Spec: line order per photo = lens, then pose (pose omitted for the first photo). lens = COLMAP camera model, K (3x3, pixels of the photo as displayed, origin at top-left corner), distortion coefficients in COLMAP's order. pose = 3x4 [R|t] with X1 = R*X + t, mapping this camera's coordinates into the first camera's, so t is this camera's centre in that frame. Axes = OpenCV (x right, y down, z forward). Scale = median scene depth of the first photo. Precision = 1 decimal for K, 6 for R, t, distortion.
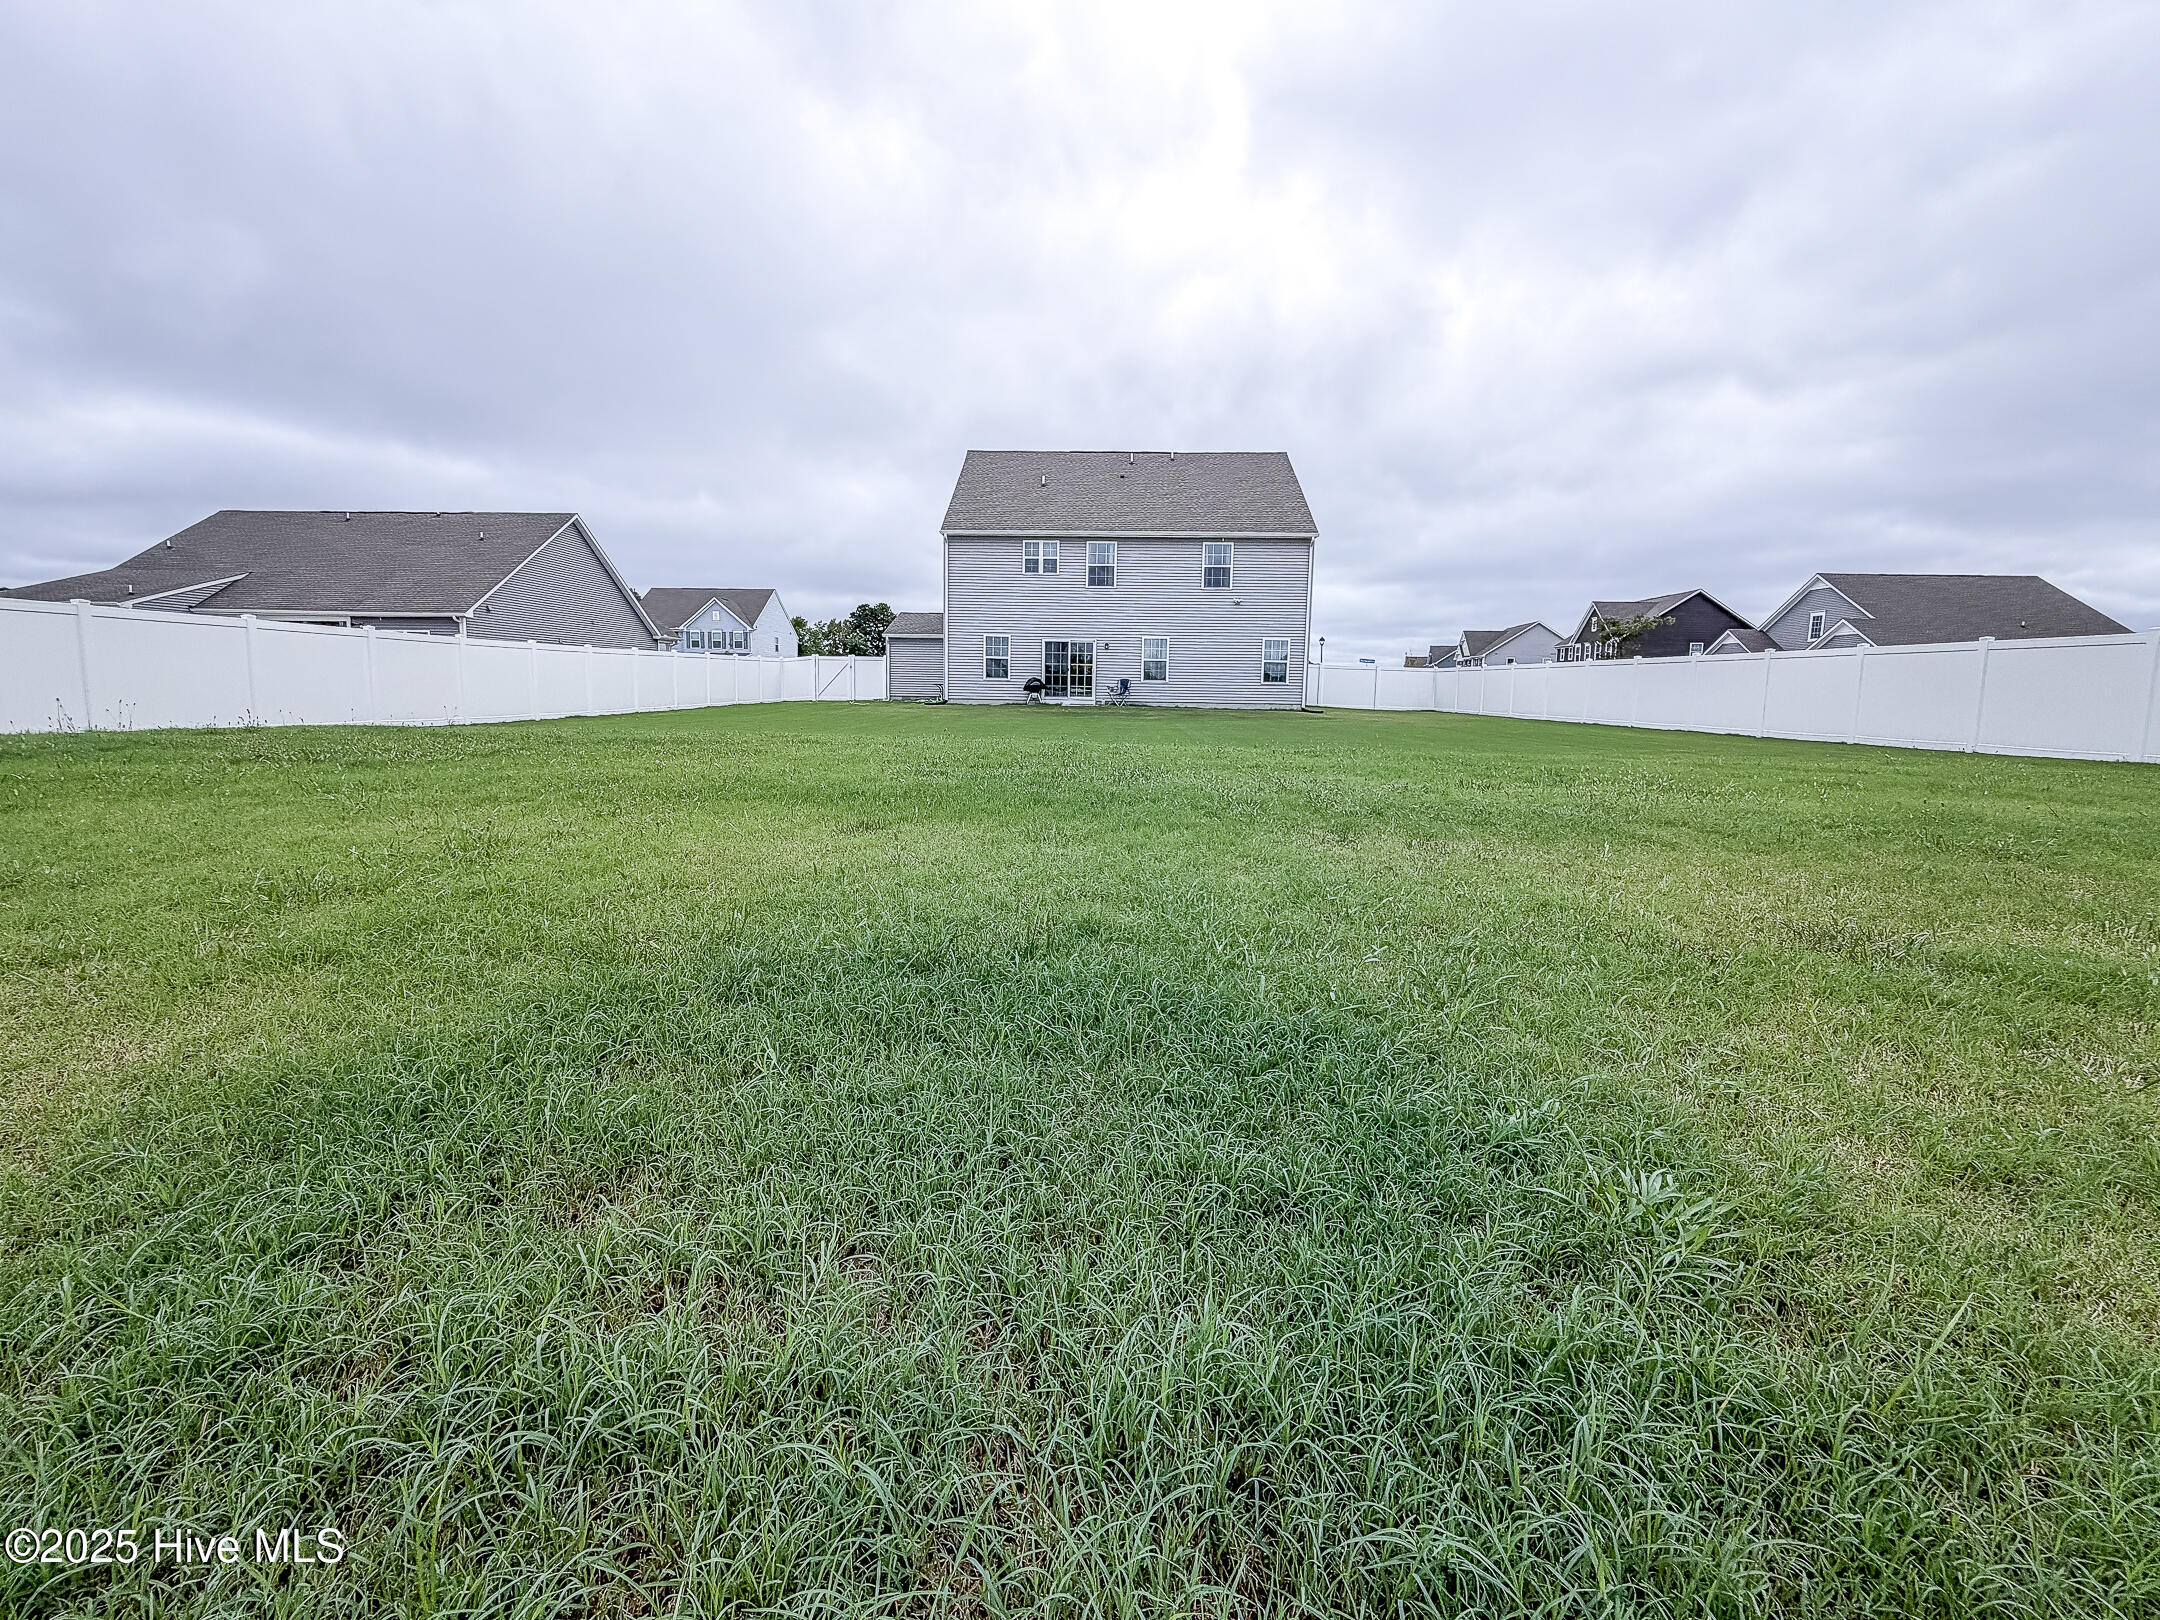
lens RADIAL K [[865.6, 0, 1080.0], [0, 865.6, 810.0], [0, 0, 1]] dist [0.001499, 0.000054]
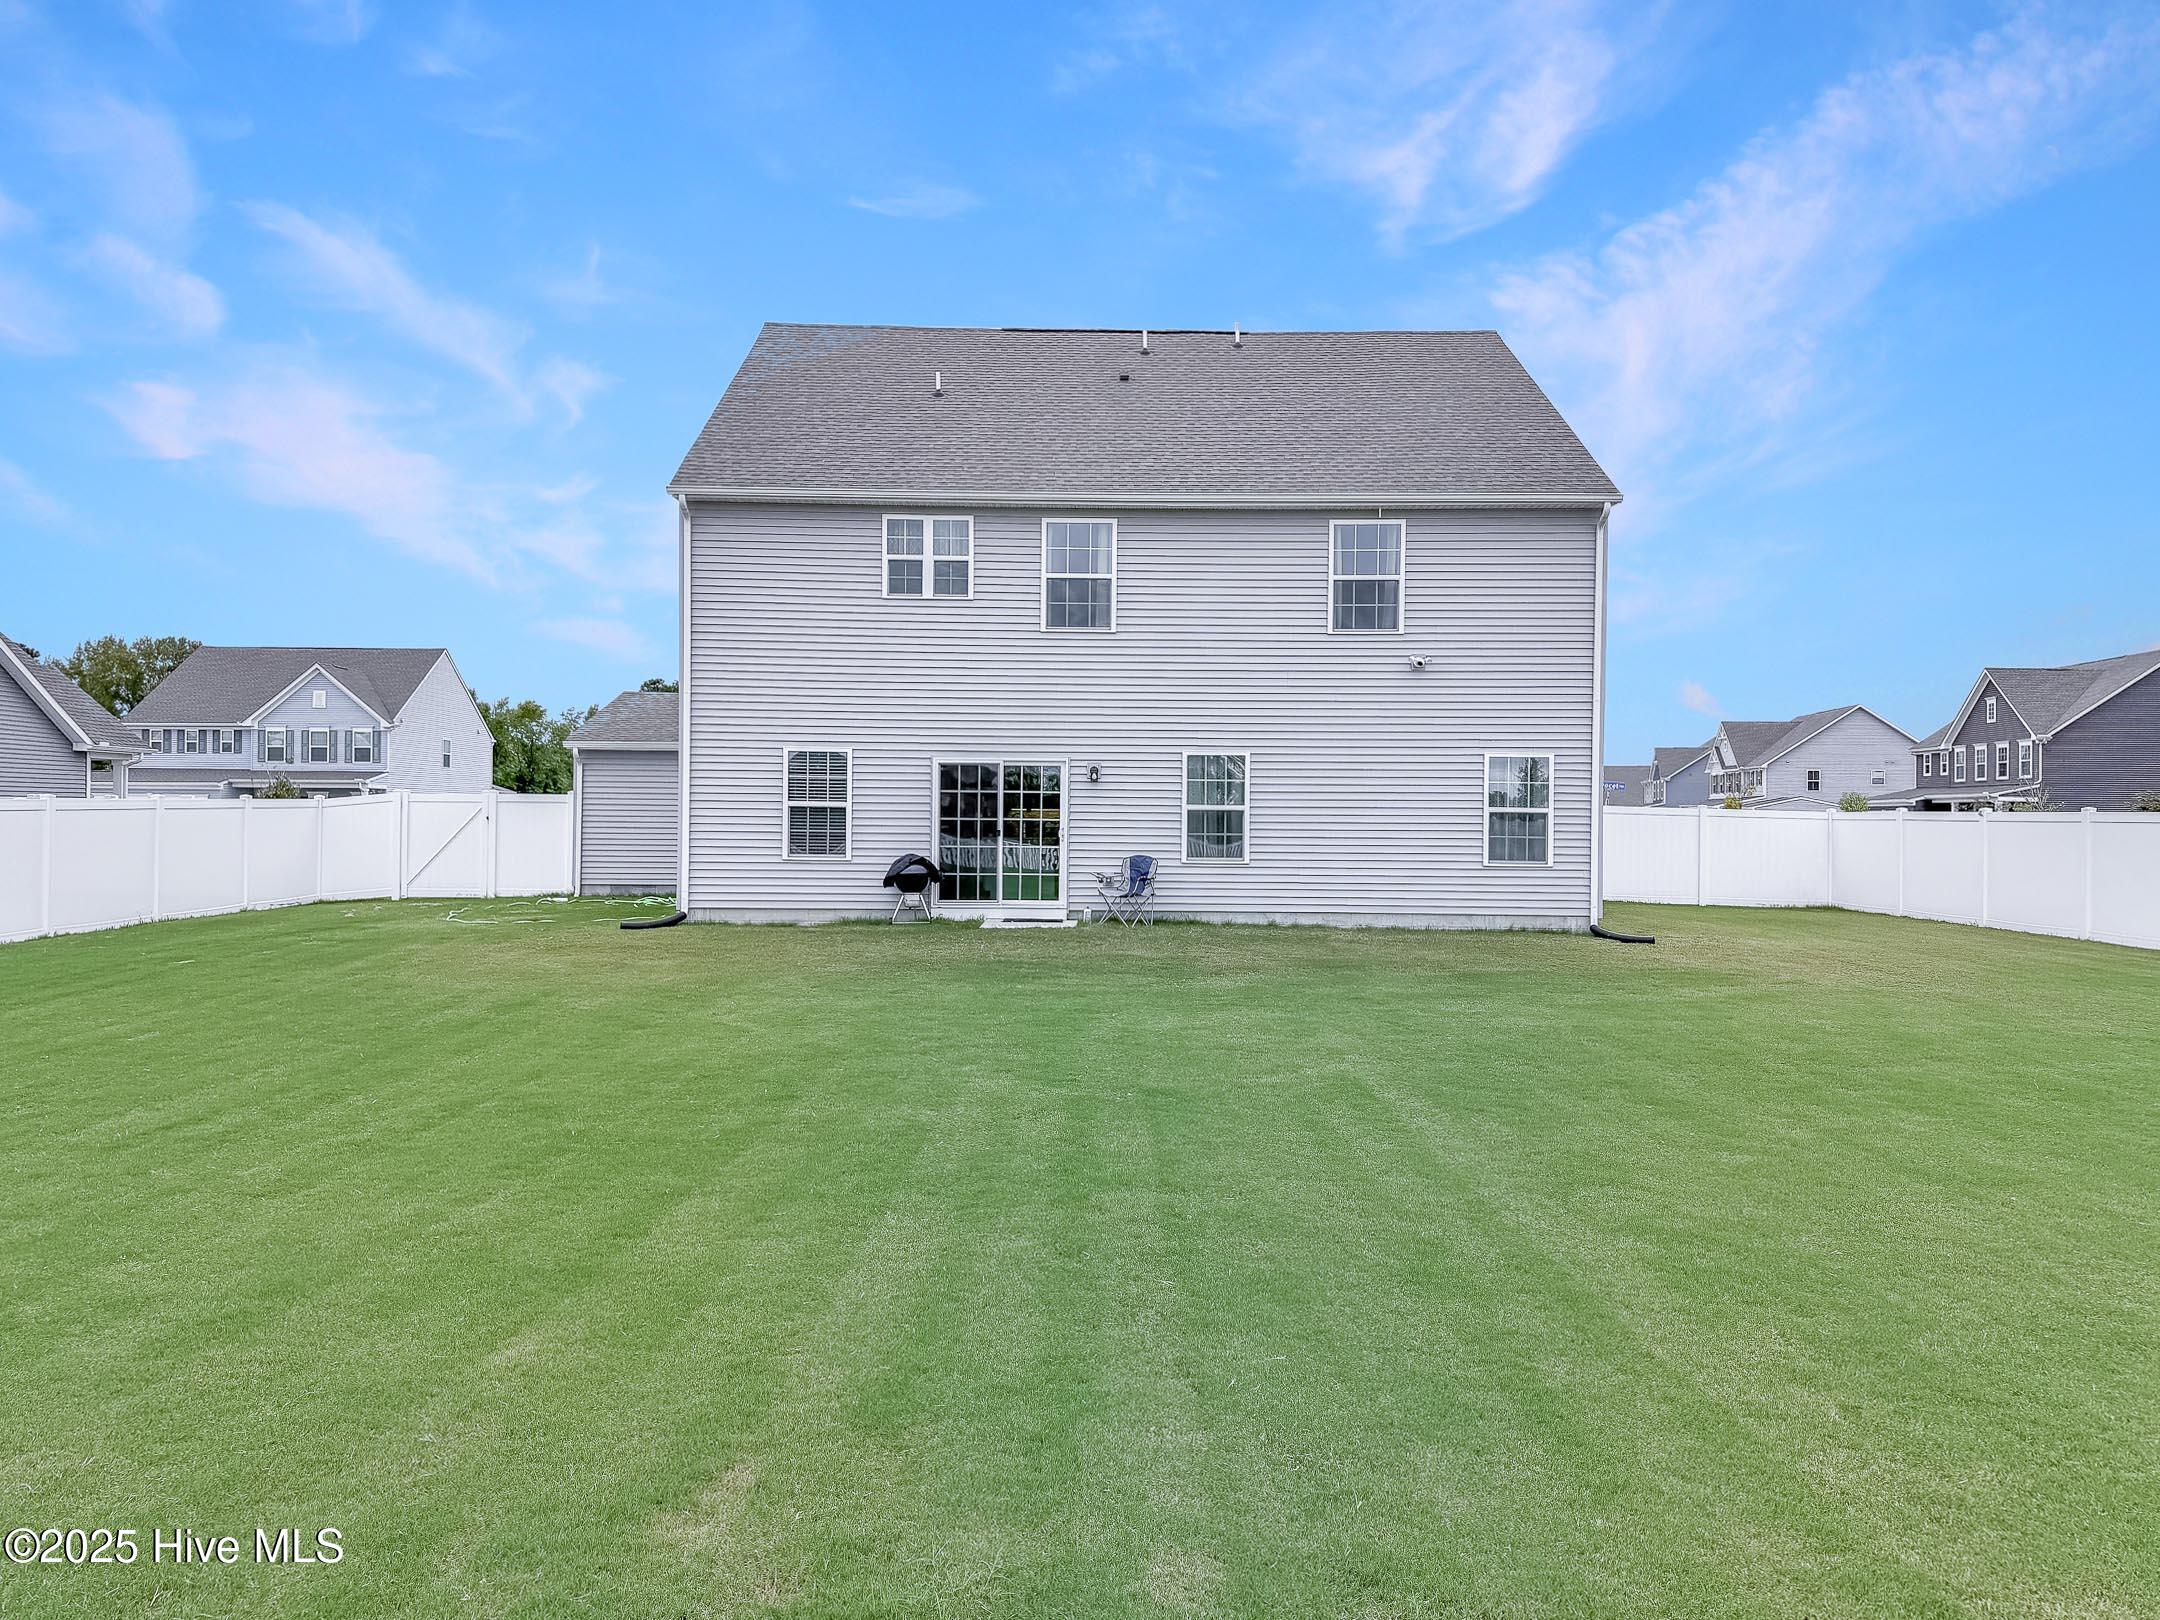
lens RADIAL K [[1331.5, 0, 1080.0], [0, 1331.5, 810.0], [0, 0, 1]] dist [0.130157, -0.147112]
pose [[0.999299, -0.006053, 0.036936, 0.001383], [0.011072, 0.990477, -0.137231, -0.088238], [-0.035754, 0.137544, 0.989850, 0.392664]]
